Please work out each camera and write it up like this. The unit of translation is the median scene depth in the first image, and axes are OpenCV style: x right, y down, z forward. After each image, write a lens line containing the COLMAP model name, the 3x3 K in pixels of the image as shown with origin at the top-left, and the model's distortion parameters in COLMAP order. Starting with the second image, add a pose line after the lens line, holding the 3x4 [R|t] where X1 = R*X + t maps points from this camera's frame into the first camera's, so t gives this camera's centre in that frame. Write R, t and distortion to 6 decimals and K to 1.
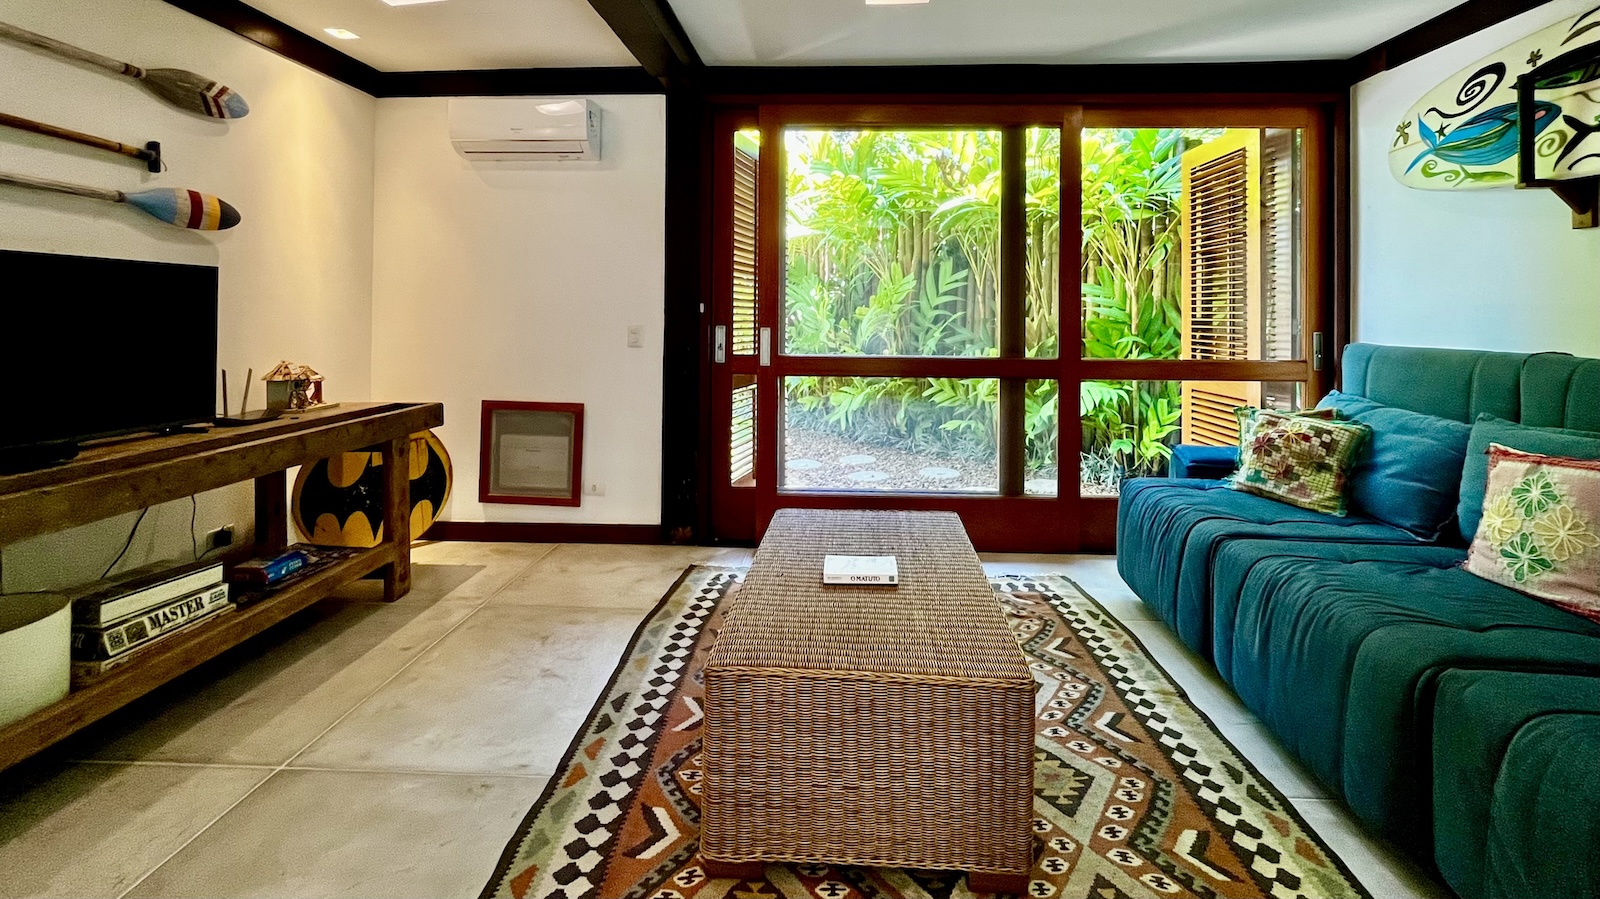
lens RADIAL K [[699.7, 0, 801.5], [0, 699.7, 313.3], [0, 0, 1]] dist [0.000749, 0.000200]
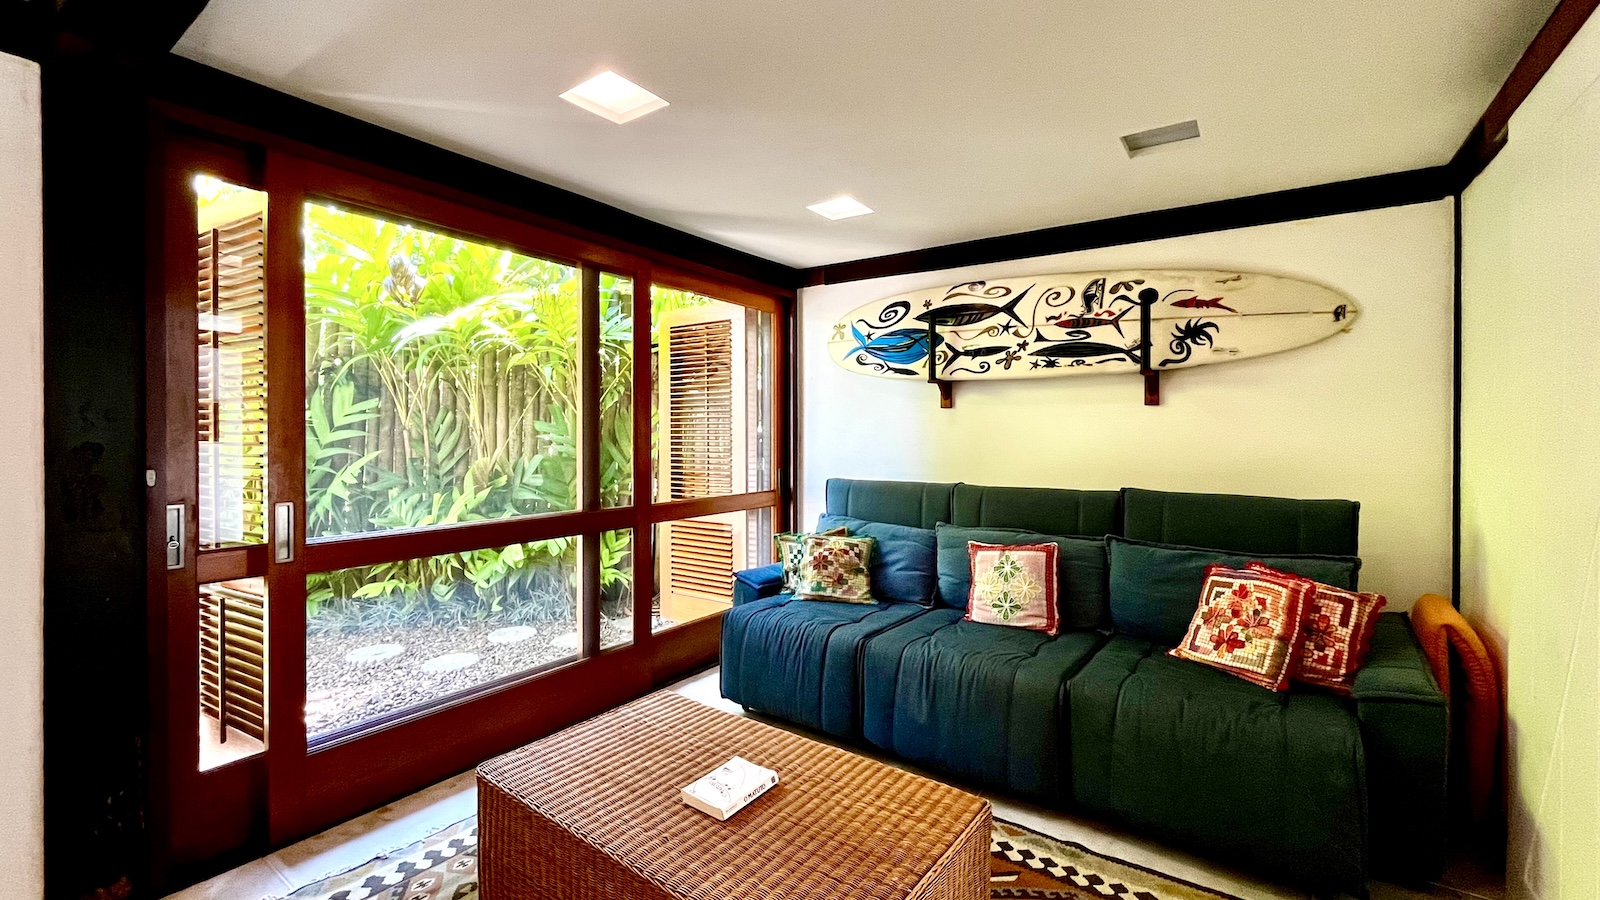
lens RADIAL K [[680.6, 0, 800.9], [0, 680.6, 436.9], [0, 0, 1]] dist [-0.004037, -0.000073]
pose [[0.526668, -0.012078, 0.849985, -0.455366], [0.002913, 0.999919, 0.012404, -0.063923], [-0.850066, -0.004057, 0.526661, 0.369813]]
